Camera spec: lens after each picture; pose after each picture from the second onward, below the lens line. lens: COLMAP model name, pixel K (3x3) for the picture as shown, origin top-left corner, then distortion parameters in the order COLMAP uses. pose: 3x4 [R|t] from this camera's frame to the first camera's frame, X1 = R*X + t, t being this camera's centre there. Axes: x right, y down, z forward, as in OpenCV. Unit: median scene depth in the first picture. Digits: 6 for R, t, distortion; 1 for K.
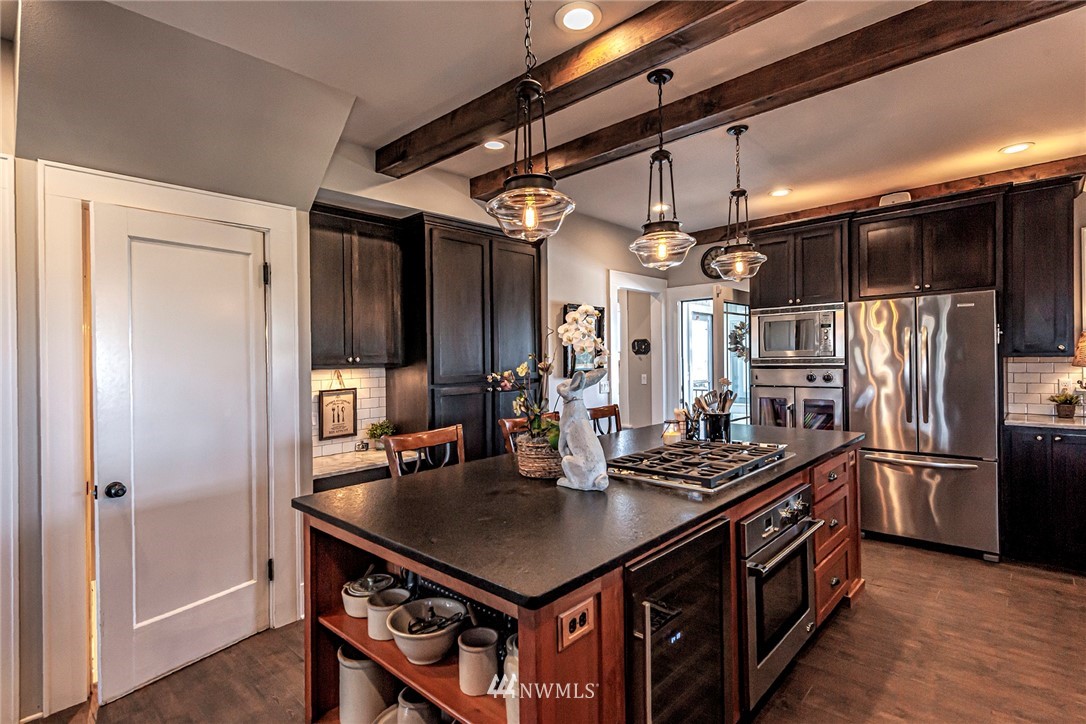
lens RADIAL K [[550.1, 0, 511.2], [0, 550.1, 351.2], [0, 0, 1]] dist [0.006691, 0.000246]
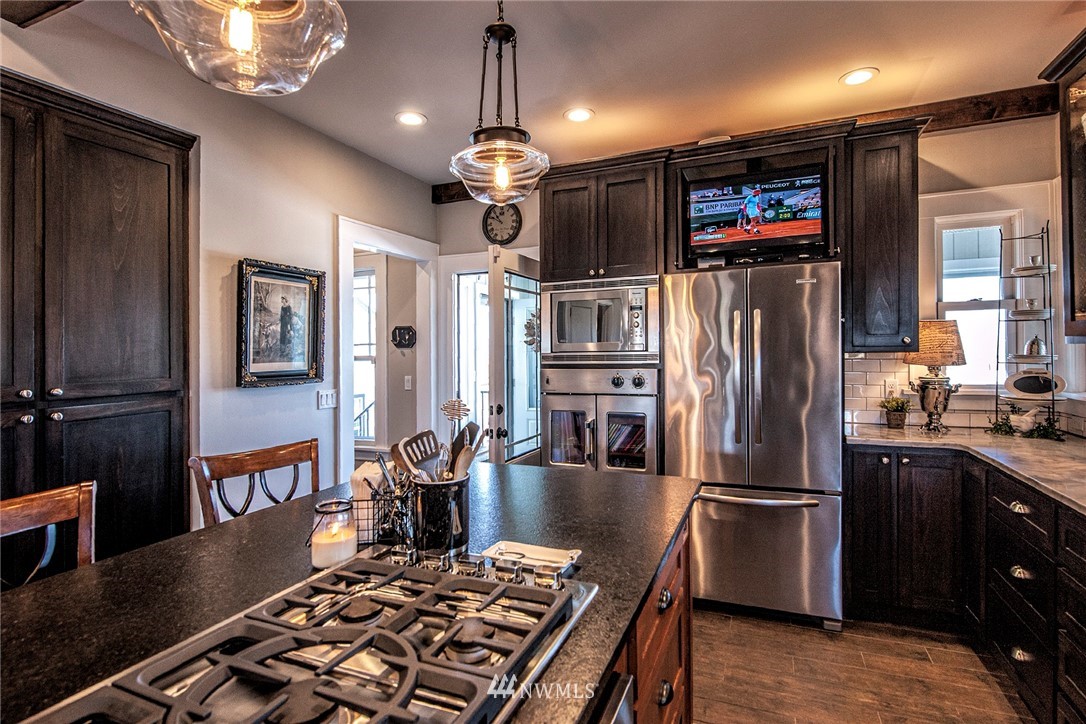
lens RADIAL K [[541.1, 0, 542.9], [0, 541.1, 343.9], [0, 0, 1]] dist [-0.000707, -0.000002]
pose [[0.930814, 0.007505, 0.365416, 0.199129], [-0.006138, 0.999969, -0.004903, 0.004192], [-0.365442, 0.002321, 0.930831, 0.384406]]
